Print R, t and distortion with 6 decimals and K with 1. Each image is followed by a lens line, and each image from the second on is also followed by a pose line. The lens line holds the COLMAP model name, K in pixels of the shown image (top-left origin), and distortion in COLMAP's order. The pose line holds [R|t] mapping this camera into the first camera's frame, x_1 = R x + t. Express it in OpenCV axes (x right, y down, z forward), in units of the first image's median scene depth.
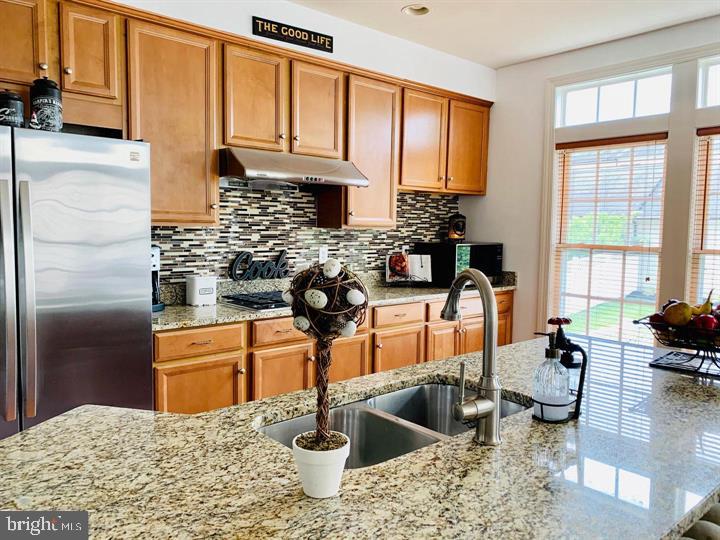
lens RADIAL K [[566.1, 0, 362.6], [0, 566.1, 270.7], [0, 0, 1]] dist [0.050847, -0.079432]
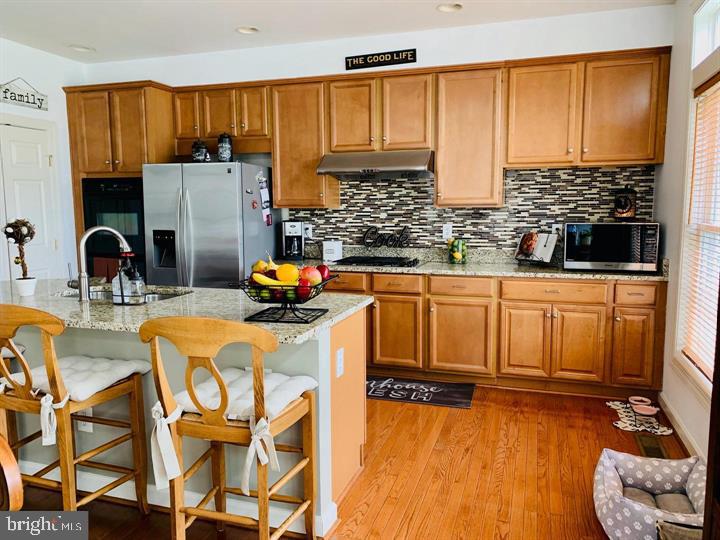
lens RADIAL K [[566.1, 0, 362.5], [0, 566.1, 270.4], [0, 0, 1]] dist [0.050847, -0.079432]
pose [[0.496310, 0.083299, -0.864140, 0.930833], [-0.052848, 0.996439, 0.065699, -0.015324], [0.866535, 0.013060, 0.498945, 0.294666]]
